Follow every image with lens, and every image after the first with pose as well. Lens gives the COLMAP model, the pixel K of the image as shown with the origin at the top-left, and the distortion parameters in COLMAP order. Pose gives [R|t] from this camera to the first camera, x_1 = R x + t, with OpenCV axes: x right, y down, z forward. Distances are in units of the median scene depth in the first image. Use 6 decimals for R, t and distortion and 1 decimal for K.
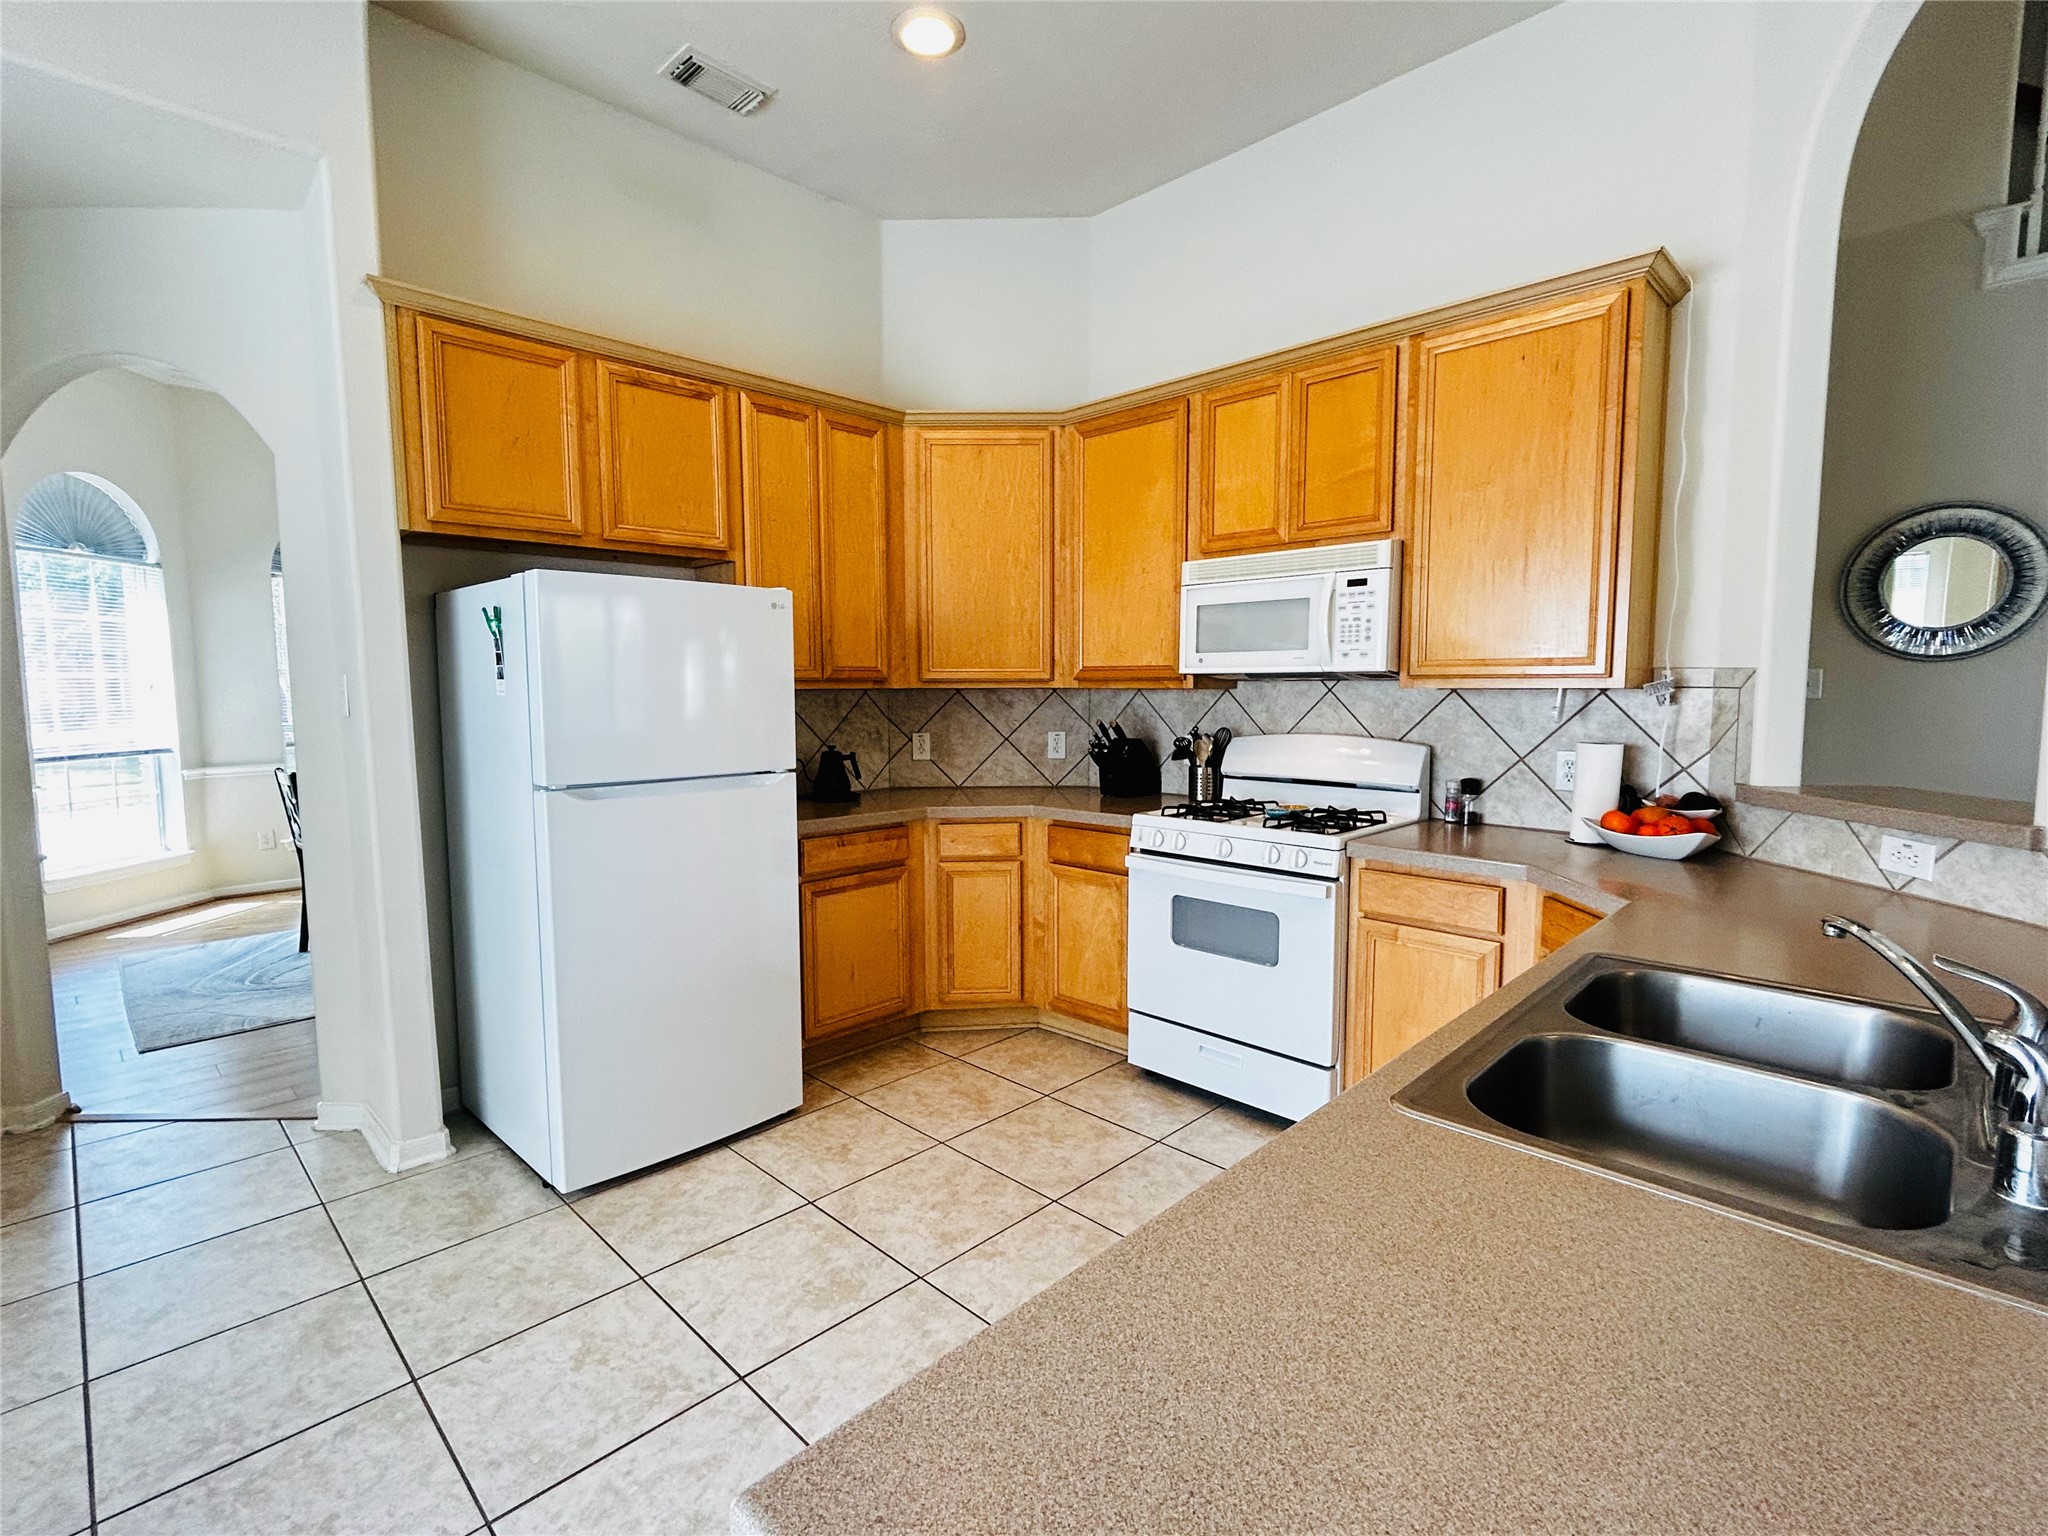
lens RADIAL K [[960.0, 0, 1014.5], [0, 960.0, 766.6], [0, 0, 1]] dist [-0.001629, 0.001013]
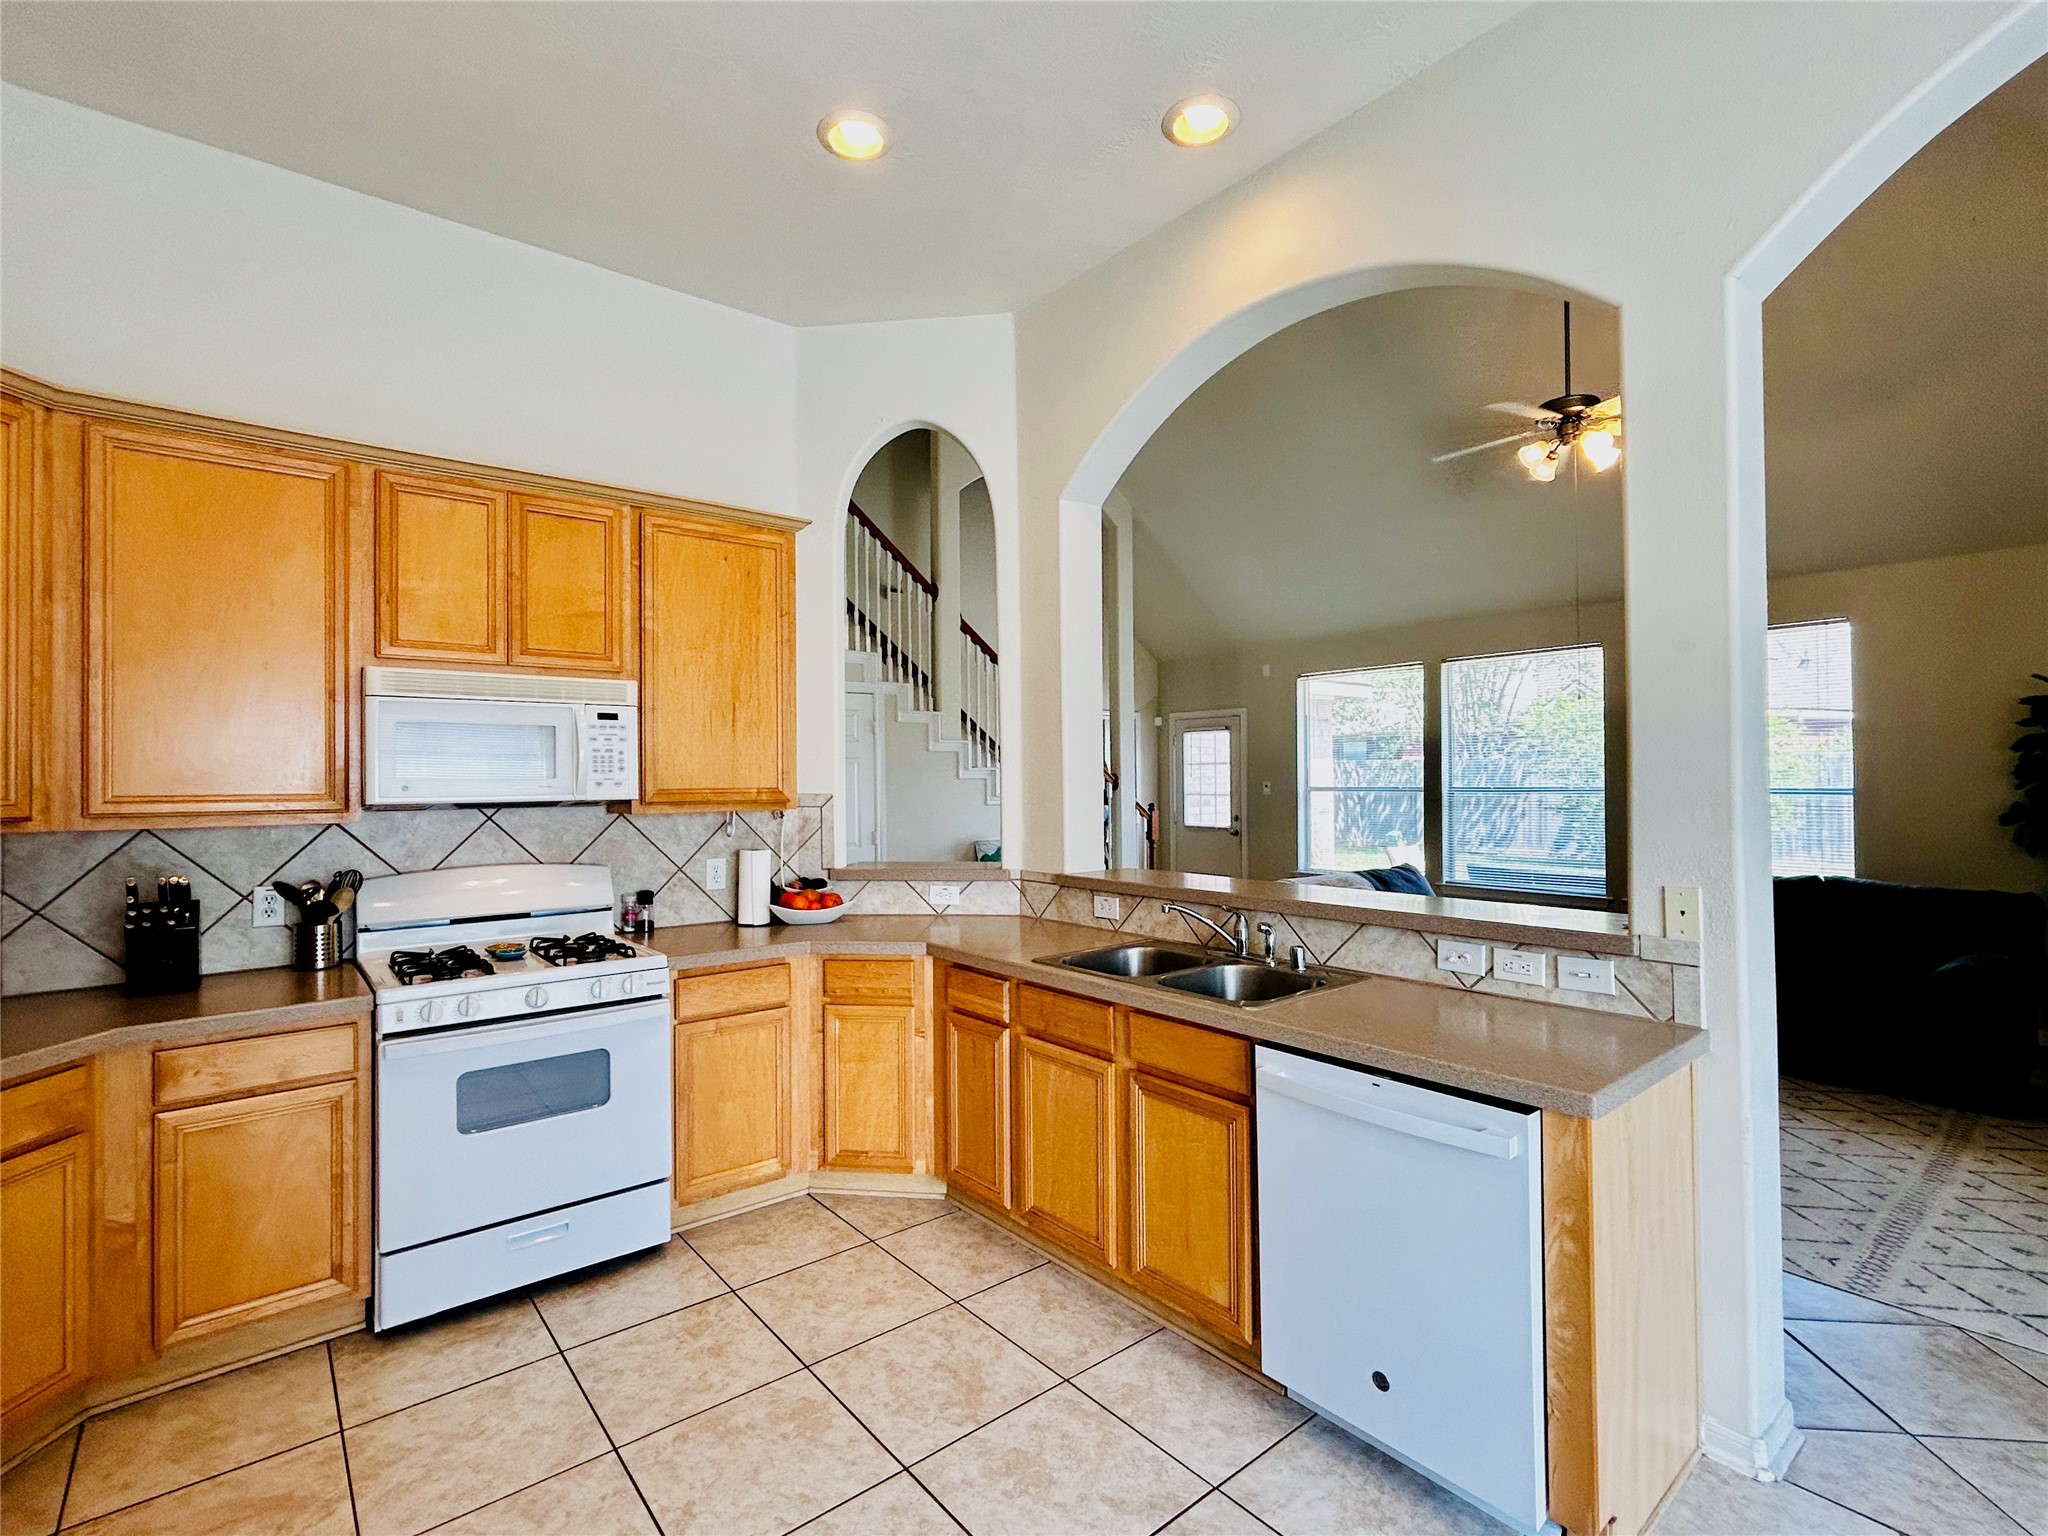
lens RADIAL K [[960.0, 0, 1019.8], [0, 960.0, 766.9], [0, 0, 1]] dist [-0.001629, 0.001013]
pose [[0.101631, 0.015131, 0.994707, -0.593536], [0.097084, 0.994961, -0.025055, -0.059820], [-0.990074, 0.099116, 0.099650, 0.409904]]
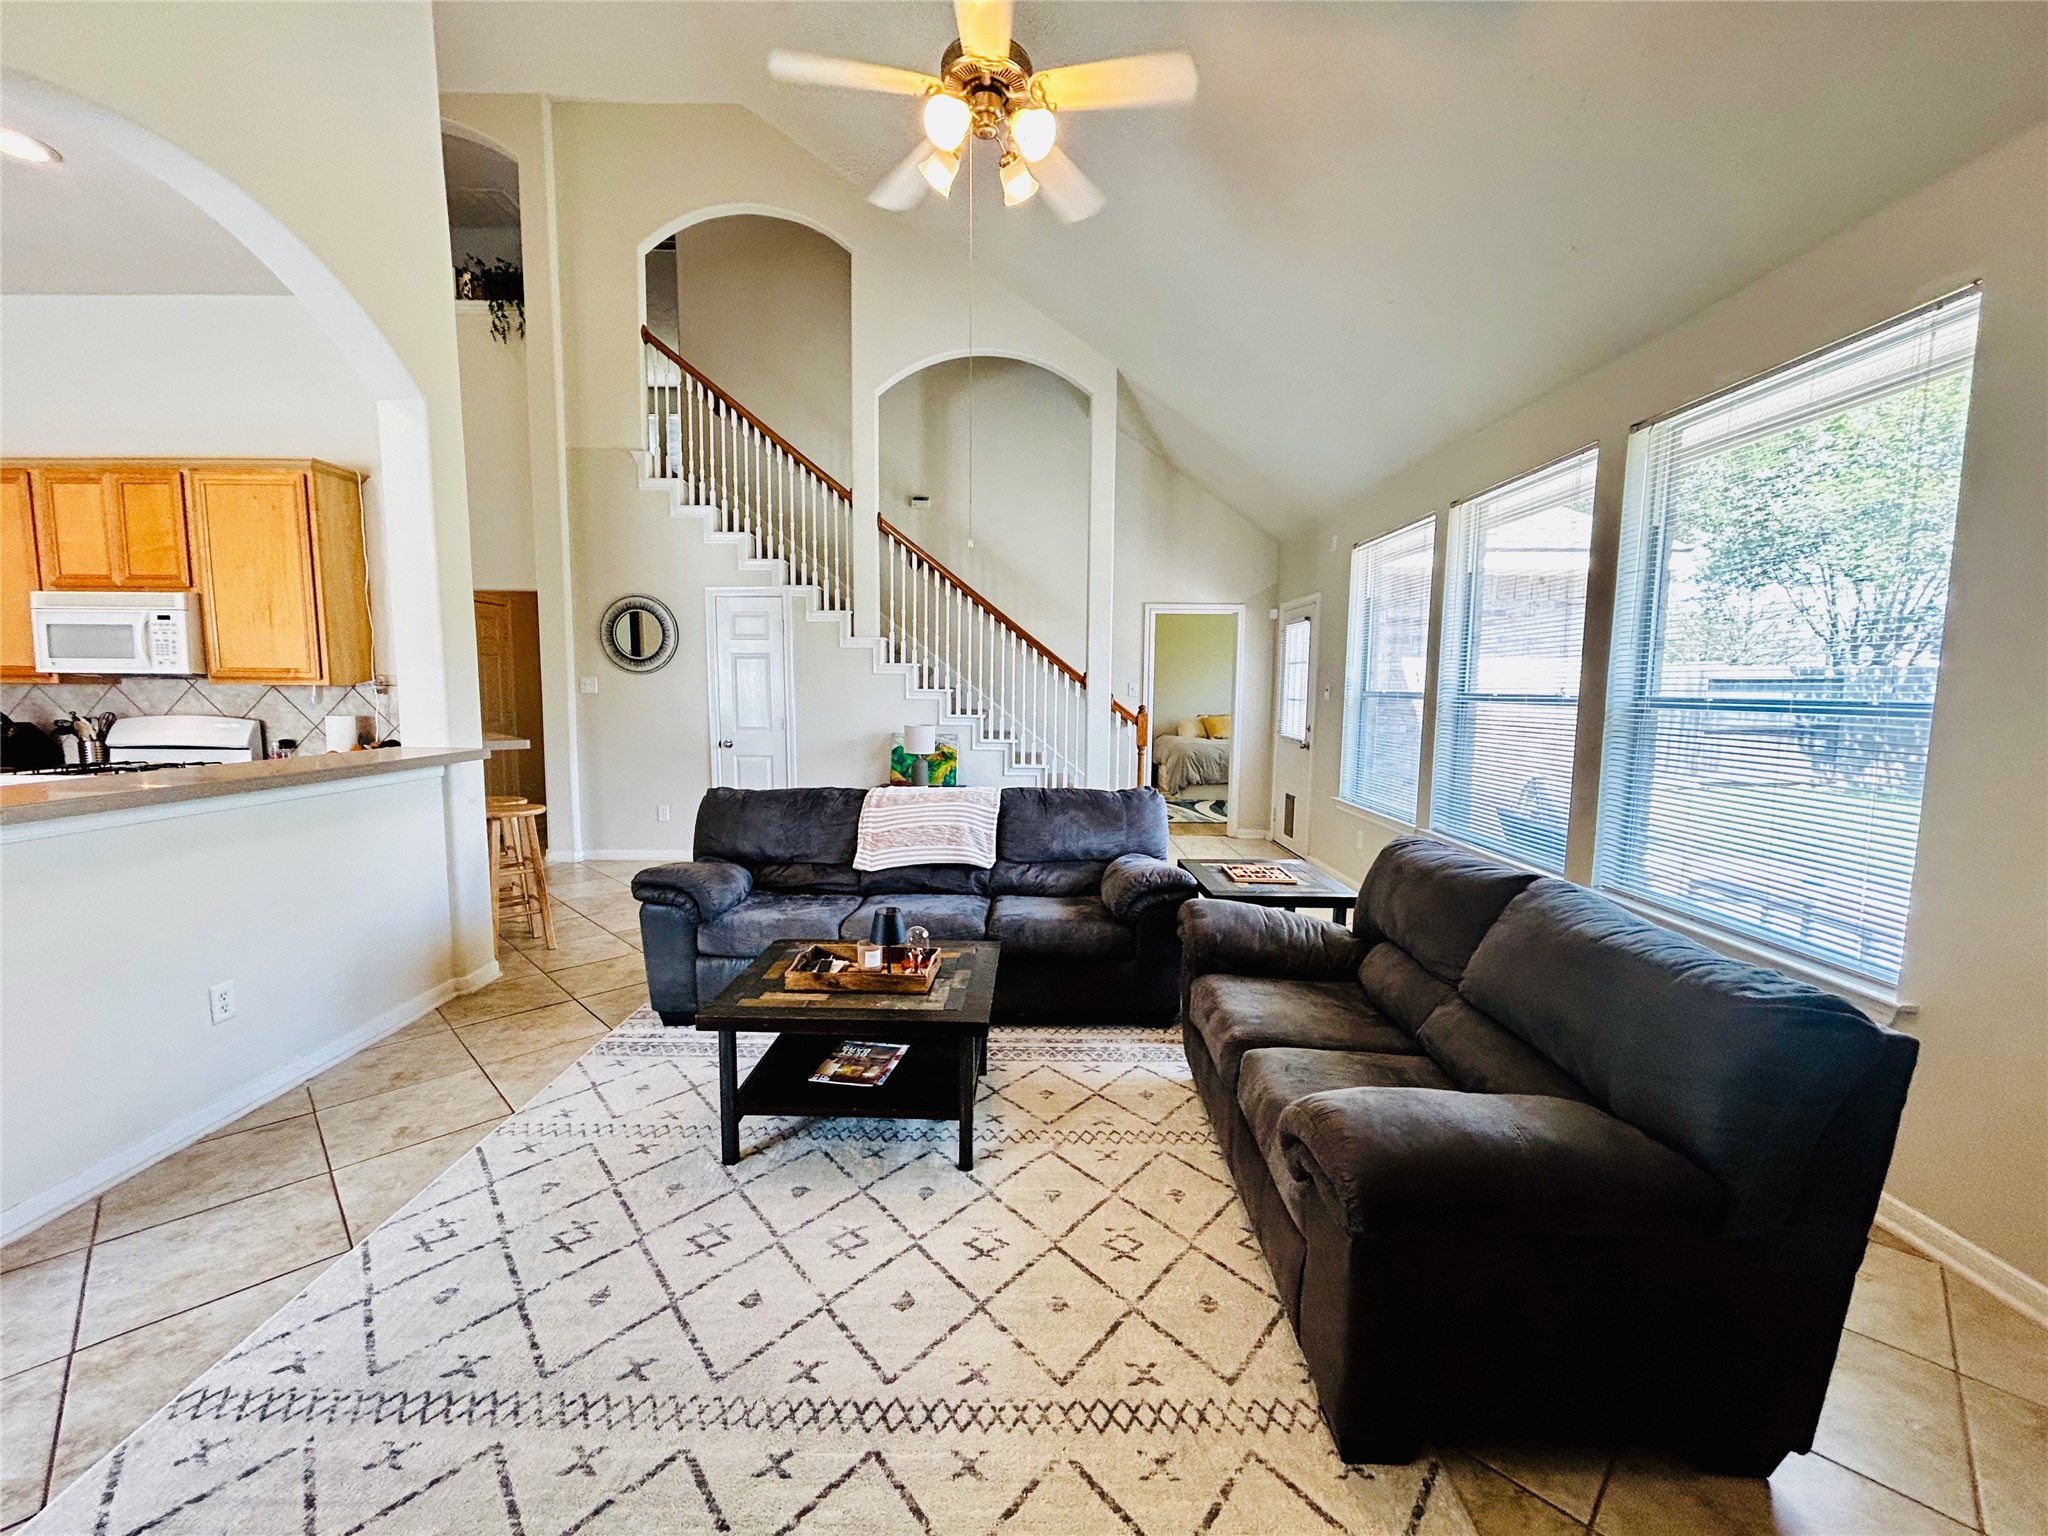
lens RADIAL K [[832.8, 0, 1019.8], [0, 832.8, 770.7], [0, 0, 1]] dist [-0.001811, 0.001017]
pose [[0.712017, -0.060693, 0.699534, 0.352951], [0.050743, 0.998100, 0.034950, 0.077829], [-0.700326, 0.010611, 0.713744, -0.887530]]
